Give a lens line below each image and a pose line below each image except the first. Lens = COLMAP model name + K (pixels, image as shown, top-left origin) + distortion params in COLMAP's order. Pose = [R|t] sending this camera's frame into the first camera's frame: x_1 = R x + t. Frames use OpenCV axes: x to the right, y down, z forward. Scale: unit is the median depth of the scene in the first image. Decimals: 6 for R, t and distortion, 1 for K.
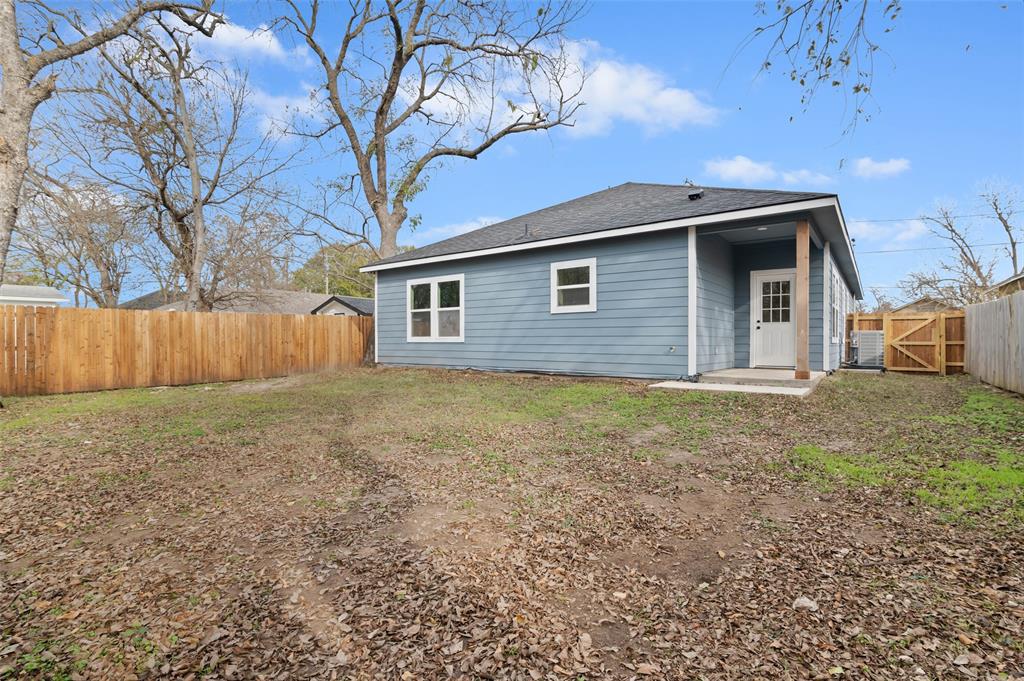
lens RADIAL K [[489.2, 0, 512.0], [0, 489.2, 340.5], [0, 0, 1]] dist [-0.006984, 0.000154]
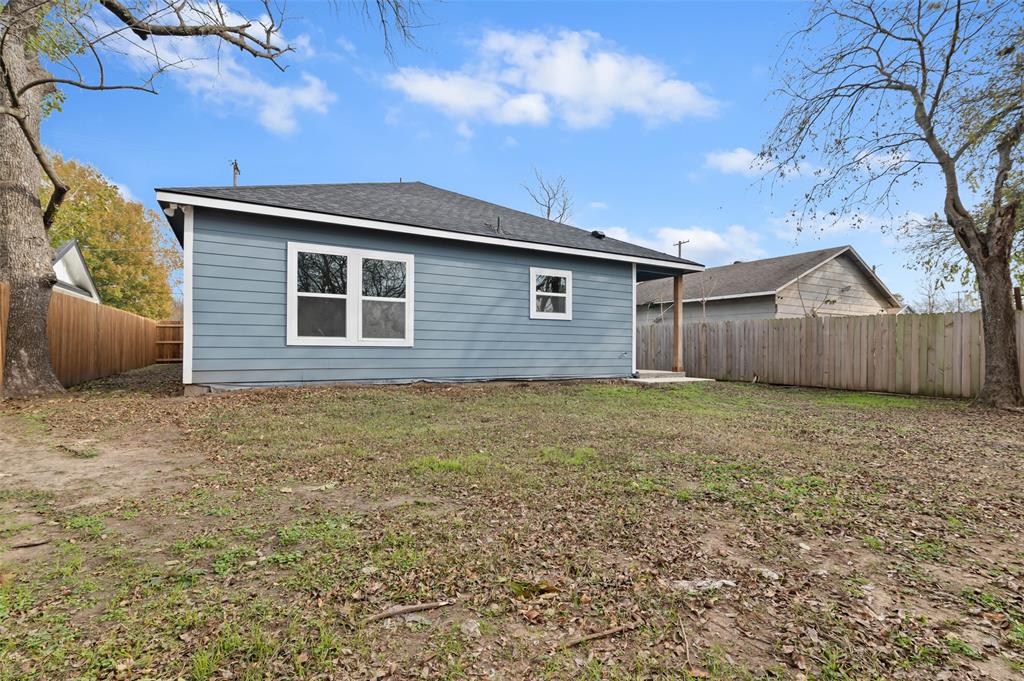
lens RADIAL K [[489.2, 0, 512.0], [0, 489.2, 340.5], [0, 0, 1]] dist [-0.006984, 0.000154]
pose [[0.392210, 0.015862, 0.919739, -0.813317], [-0.015540, 0.999823, -0.010616, -0.000164], [-0.919745, -0.010129, 0.392387, 0.633167]]
